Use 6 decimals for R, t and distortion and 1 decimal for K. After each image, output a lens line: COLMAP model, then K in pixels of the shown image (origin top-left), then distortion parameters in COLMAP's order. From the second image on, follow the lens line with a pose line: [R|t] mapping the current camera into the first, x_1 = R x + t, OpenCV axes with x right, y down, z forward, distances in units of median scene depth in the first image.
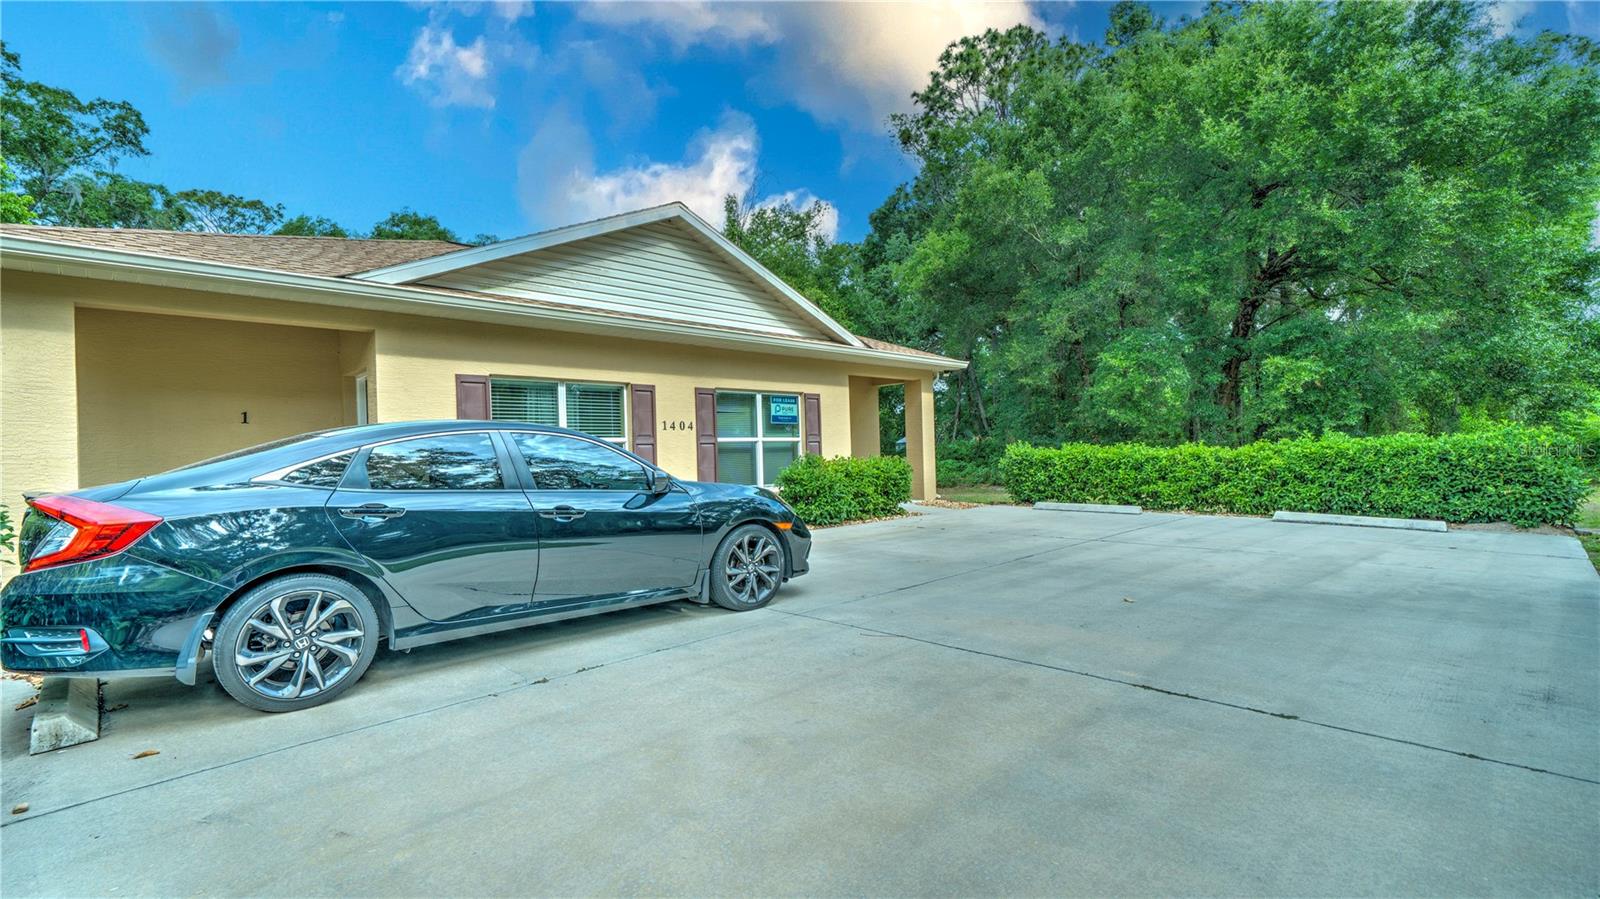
lens RADIAL K [[711.1, 0, 794.8], [0, 711.1, 442.7], [0, 0, 1]] dist [0.014452, 0.000003]
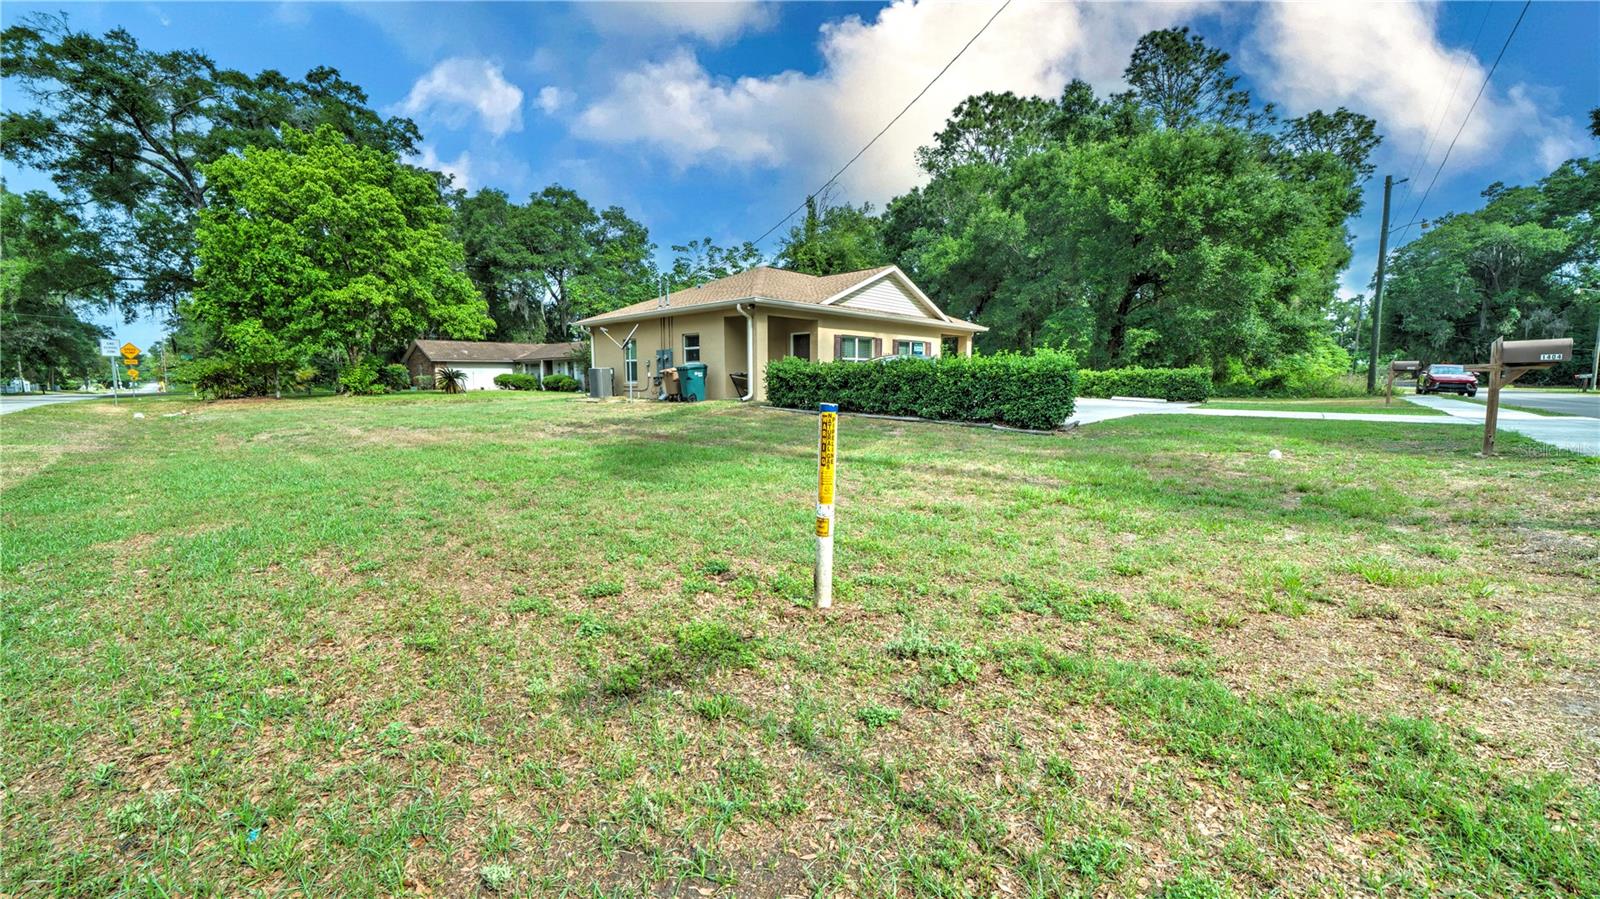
lens RADIAL K [[590.0, 0, 789.1], [0, 590.0, 448.7], [0, 0, 1]] dist [-0.024237, 0.000365]
pose [[0.999059, 0.031199, 0.030131, -0.481608], [-0.035161, 0.989321, 0.141448, 0.019636], [-0.025396, -0.142374, 0.989487, -0.944253]]
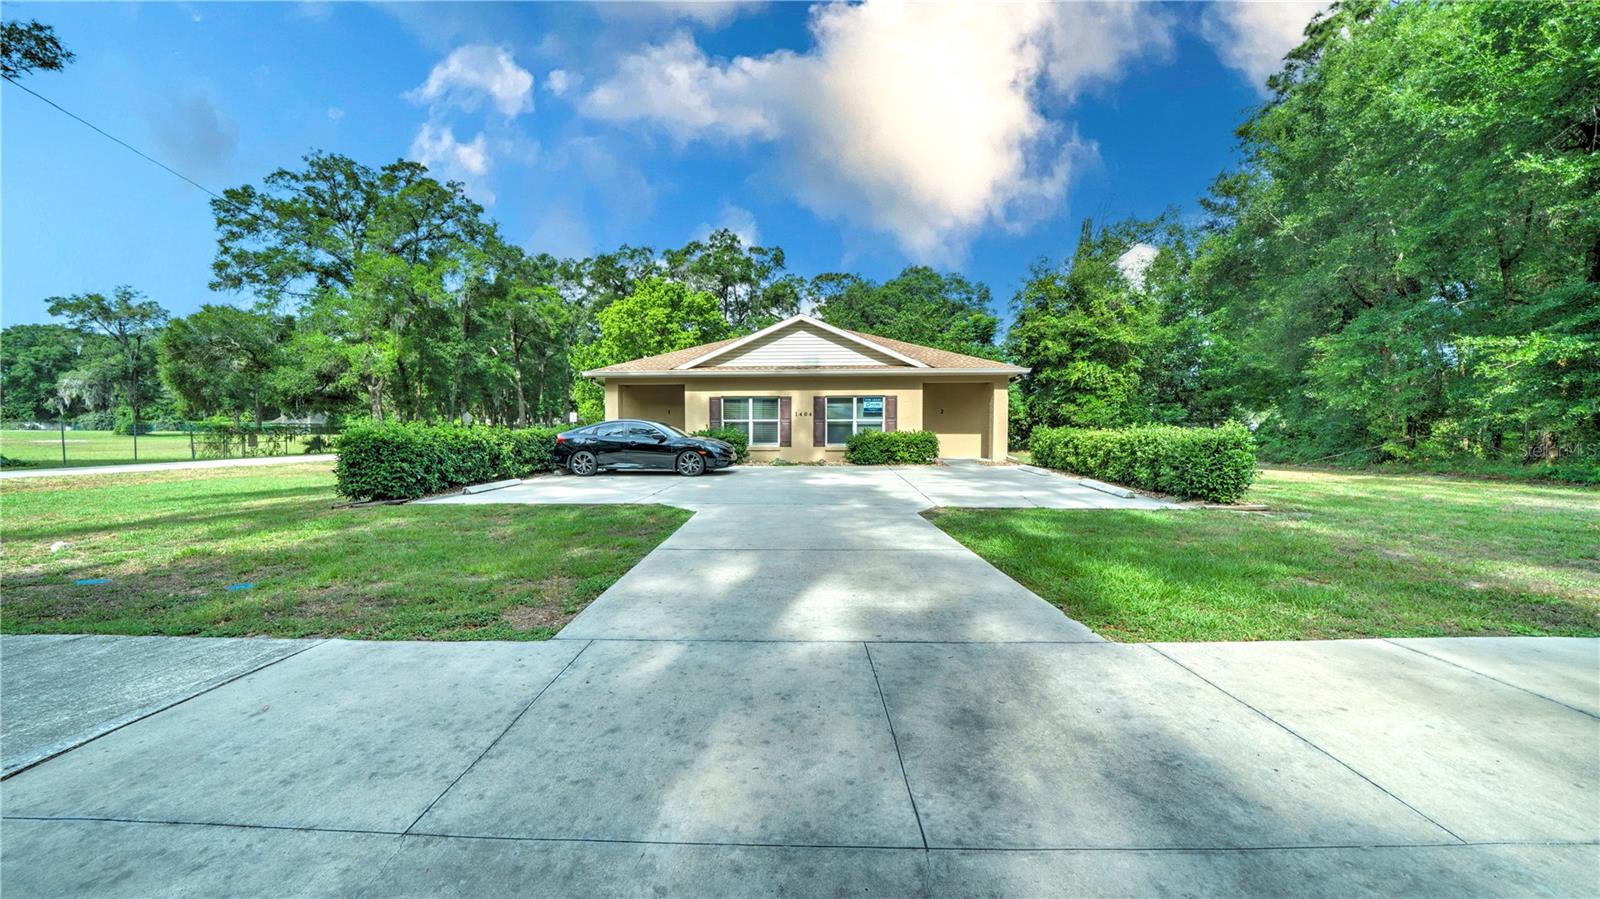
lens RADIAL K [[549.1, 0, 795.5], [0, 549.1, 449.0], [0, 0, 1]] dist [-0.022557, 0.000245]
pose [[0.679304, 0.057315, -0.731616, 0.916359], [-0.003254, 0.997171, 0.075098, -0.037184], [0.733850, -0.048634, 0.677568, -0.155082]]
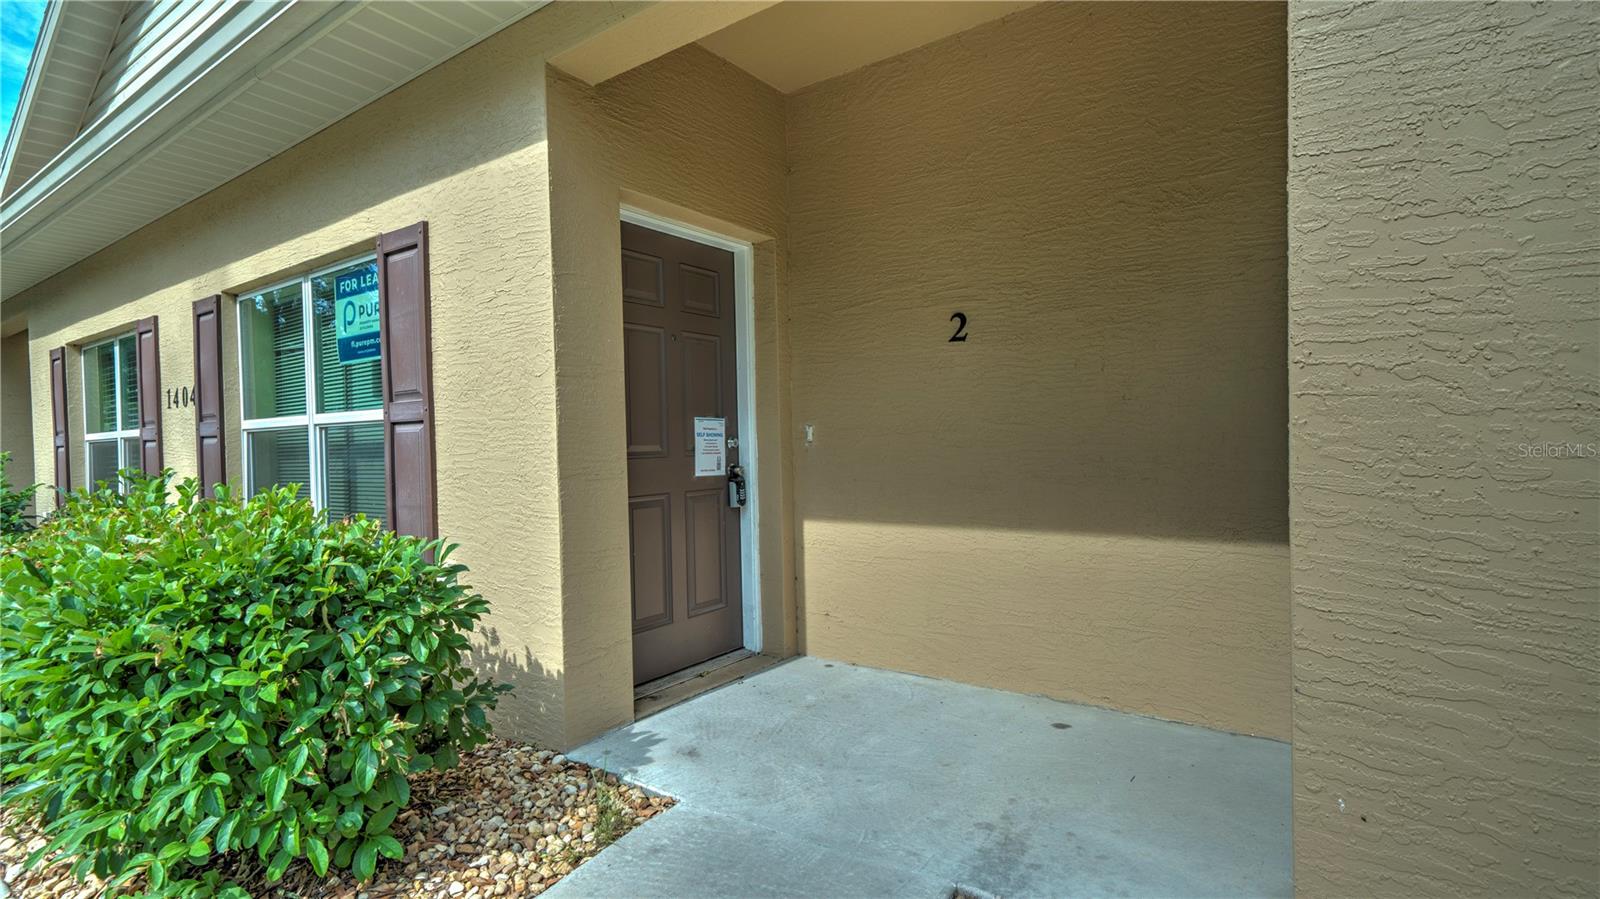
lens RADIAL K [[762.6, 0, 800.0], [0, 762.6, 449.5], [0, 0, 1]] dist [0.052892, 0.000113]
pose [[0.155984, 0.042094, -0.986862, 0.323501], [0.044215, 0.997793, 0.049549, 0.001091], [0.986770, -0.051363, 0.153778, 1.108066]]
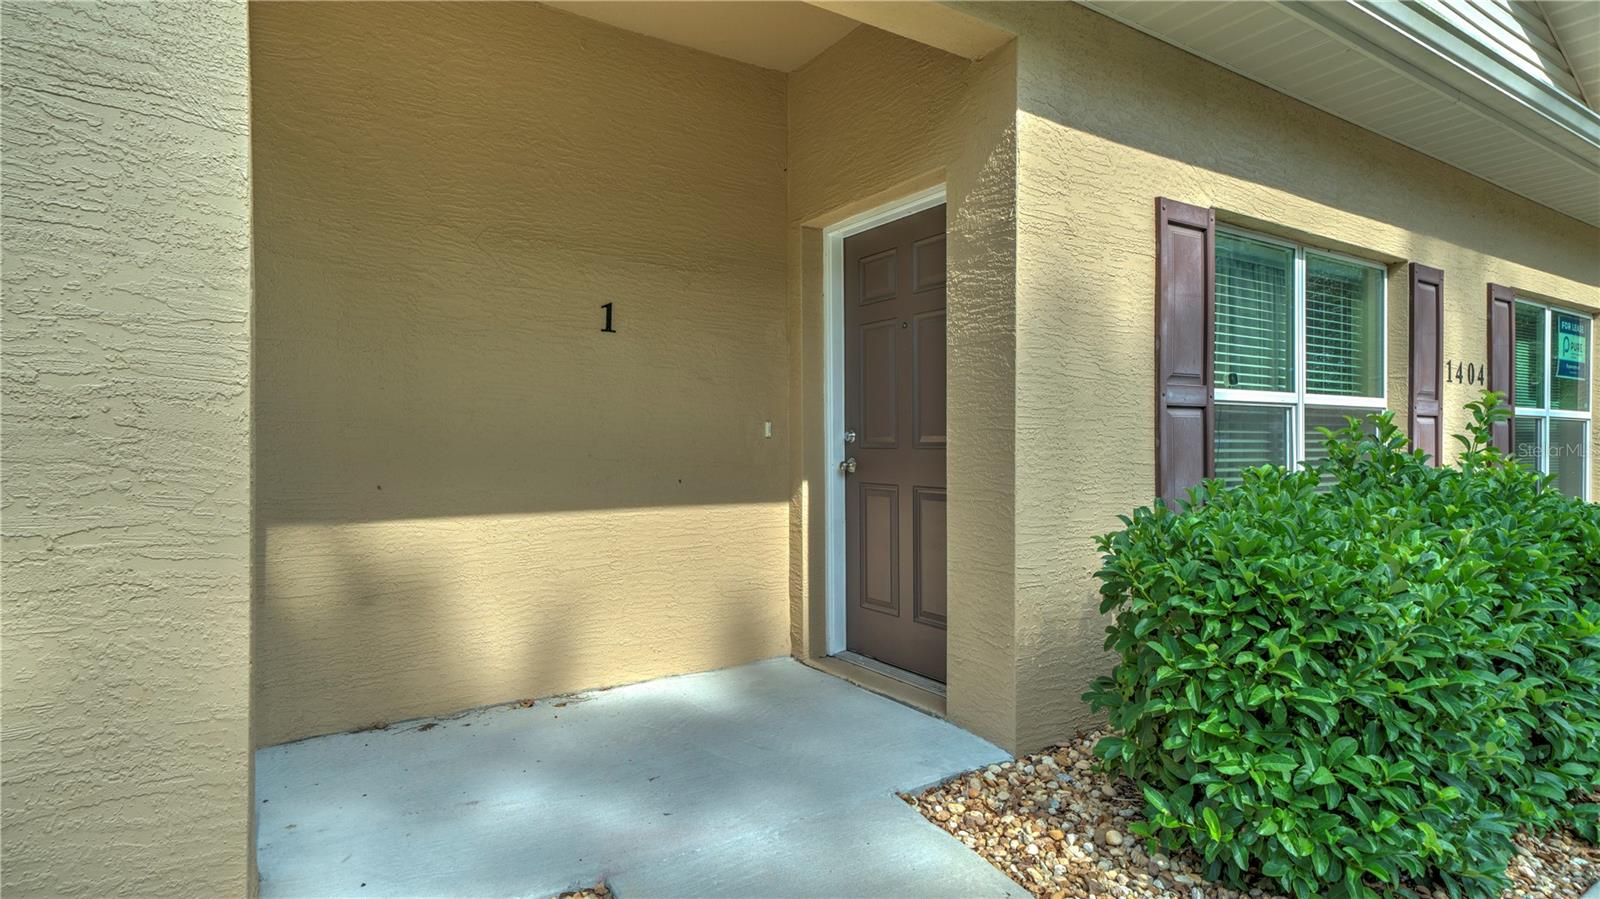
lens RADIAL K [[813.2, 0, 795.8], [0, 813.2, 449.5], [0, 0, 1]] dist [0.017614, 0.000441]
pose [[0.977900, 0.041603, -0.204890, -0.378546], [-0.033279, 0.998481, 0.043906, 0.010574], [0.206405, -0.036117, 0.977800, 0.382986]]
